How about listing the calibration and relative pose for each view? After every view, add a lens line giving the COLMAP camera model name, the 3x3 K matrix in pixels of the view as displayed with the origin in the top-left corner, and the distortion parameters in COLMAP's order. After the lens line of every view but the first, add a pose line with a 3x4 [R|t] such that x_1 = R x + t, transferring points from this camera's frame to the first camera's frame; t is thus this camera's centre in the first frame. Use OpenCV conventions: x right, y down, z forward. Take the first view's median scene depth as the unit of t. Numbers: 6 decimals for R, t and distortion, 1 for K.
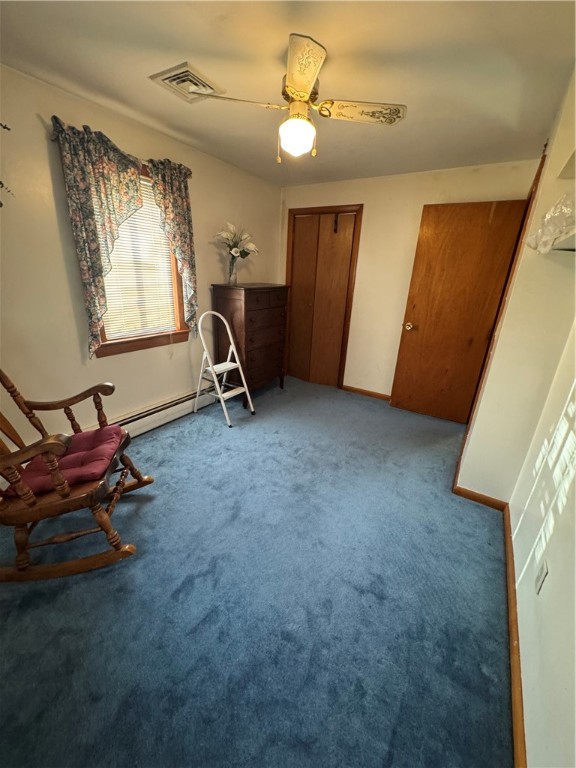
lens RADIAL K [[304.6, 0, 288.0], [0, 304.6, 384.0], [0, 0, 1]] dist [-0.006206, -0.000277]
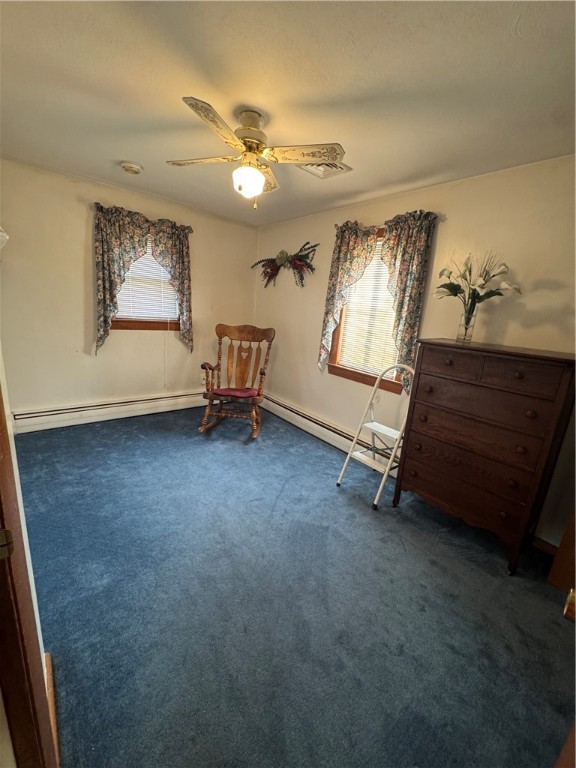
lens RADIAL K [[304.6, 0, 288.0], [0, 304.6, 384.0], [0, 0, 1]] dist [-0.006206, -0.000277]
pose [[-0.292538, 0.165612, -0.941804, 0.784665], [-0.422181, 0.861337, 0.282598, -0.369475], [0.858012, 0.480282, -0.182055, 1.134125]]
